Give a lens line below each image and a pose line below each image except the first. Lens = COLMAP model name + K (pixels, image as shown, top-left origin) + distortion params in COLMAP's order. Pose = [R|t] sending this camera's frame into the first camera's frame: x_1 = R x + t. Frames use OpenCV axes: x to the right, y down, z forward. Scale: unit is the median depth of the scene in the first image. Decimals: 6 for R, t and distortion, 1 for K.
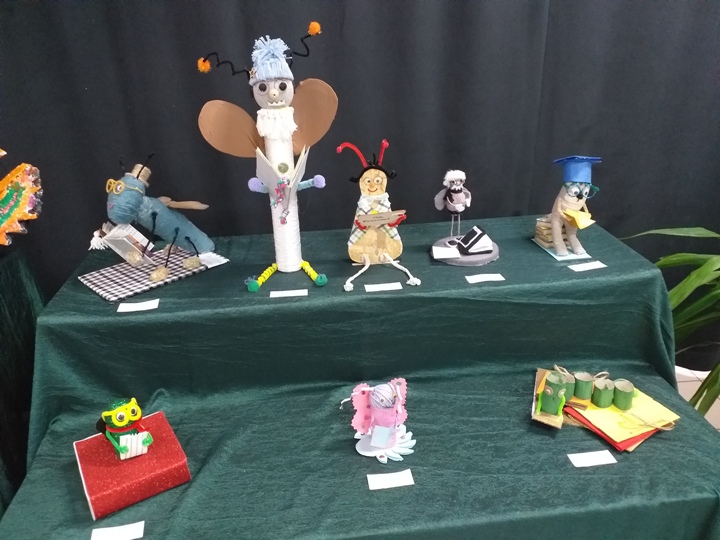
lens RADIAL K [[583.7, 0, 364.1], [0, 583.7, 265.8], [0, 0, 1]] dist [-0.000601, -0.000414]
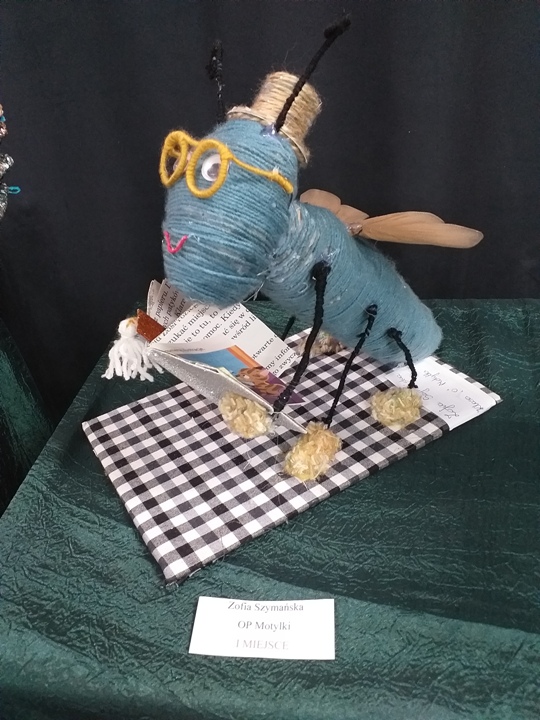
lens RADIAL K [[583.7, 0, 270.9], [0, 583.7, 367.0], [0, 0, 1]] dist [-0.000601, -0.000414]
pose [[0.969996, 0.111452, -0.216068, -0.323405], [-0.060274, 0.971229, 0.230392, -0.107884], [0.235529, -0.210456, 0.948807, 0.735661]]
